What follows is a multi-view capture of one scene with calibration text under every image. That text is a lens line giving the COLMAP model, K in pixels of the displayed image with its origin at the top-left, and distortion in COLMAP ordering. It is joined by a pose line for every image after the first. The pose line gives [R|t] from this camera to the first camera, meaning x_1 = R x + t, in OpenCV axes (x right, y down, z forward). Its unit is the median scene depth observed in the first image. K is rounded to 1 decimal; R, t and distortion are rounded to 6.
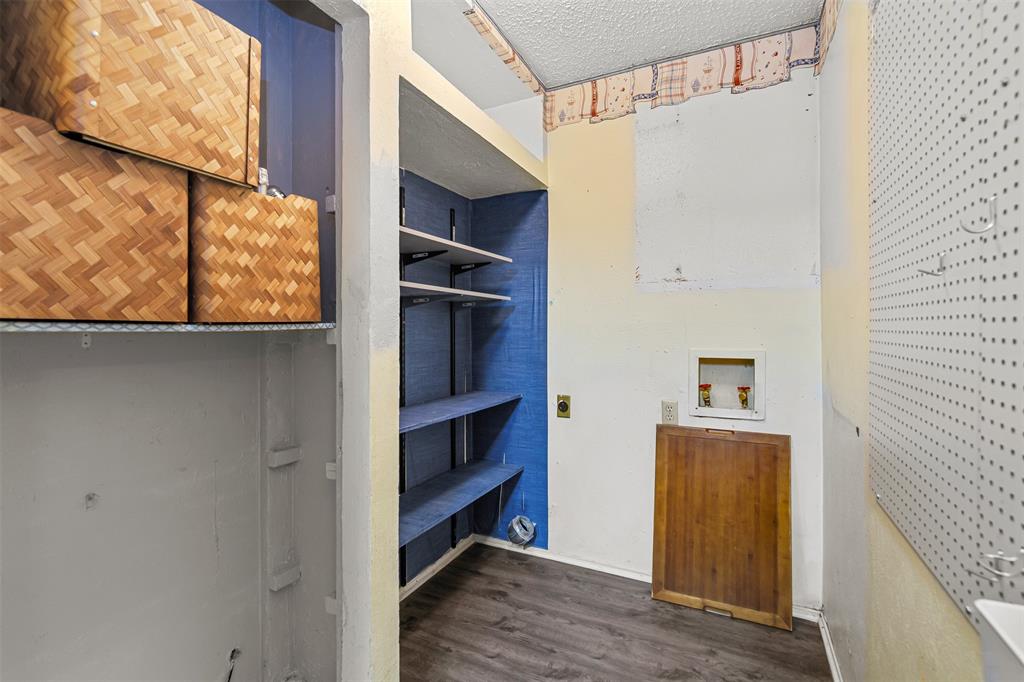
lens RADIAL K [[473.5, 0, 512.0], [0, 473.5, 339.5], [0, 0, 1]] dist [-0.005562, 0.001194]
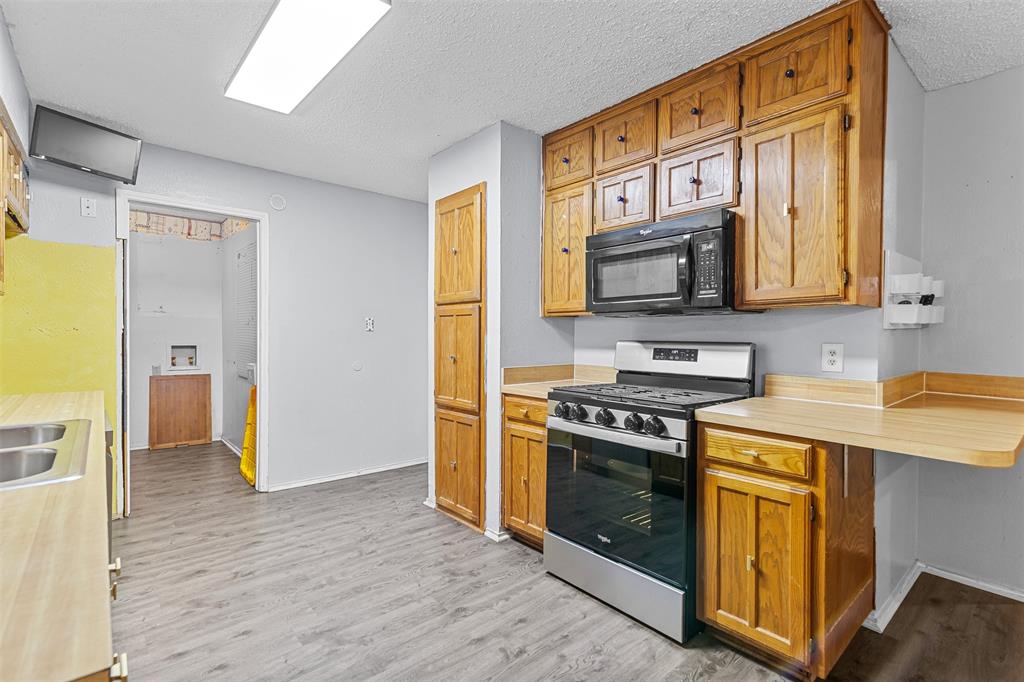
lens RADIAL K [[473.5, 0, 508.8], [0, 473.5, 335.3], [0, 0, 1]] dist [-0.005562, 0.001194]
pose [[0.421683, 0.002866, 0.906739, -1.066960], [0.002476, 0.999988, -0.004313, 0.001739], [-0.906740, 0.004064, 0.421671, -1.572812]]
